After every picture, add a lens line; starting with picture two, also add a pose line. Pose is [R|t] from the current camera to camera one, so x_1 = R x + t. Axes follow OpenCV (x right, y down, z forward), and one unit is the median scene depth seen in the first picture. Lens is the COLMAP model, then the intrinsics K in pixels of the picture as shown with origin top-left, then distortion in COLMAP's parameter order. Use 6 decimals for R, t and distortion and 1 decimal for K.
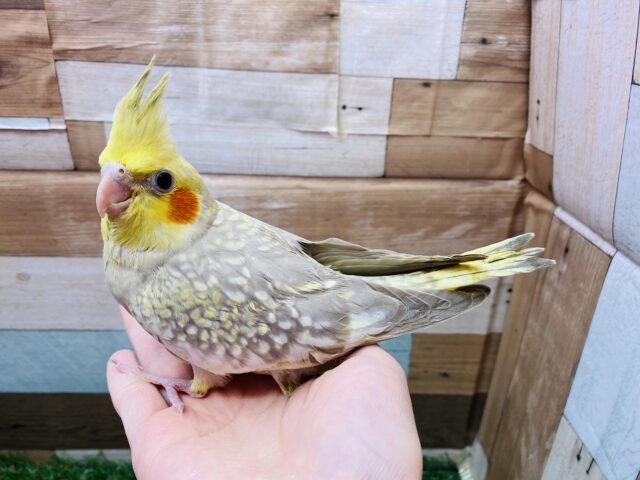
lens RADIAL K [[477.1, 0, 320.0], [0, 477.1, 240.0], [0, 0, 1]] dist [0.001254, -0.006146]
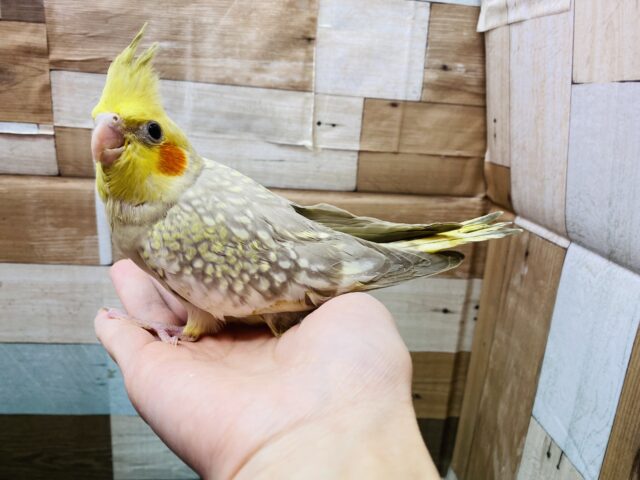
lens RADIAL K [[478.4, 0, 313.3], [0, 478.4, 240.5], [0, 0, 1]] dist [0.002859, -0.003524]
pose [[0.998879, 0.018373, 0.043631, -0.004698], [-0.011940, 0.989600, -0.143352, 0.143983], [-0.045811, 0.142670, 0.988710, -0.034757]]
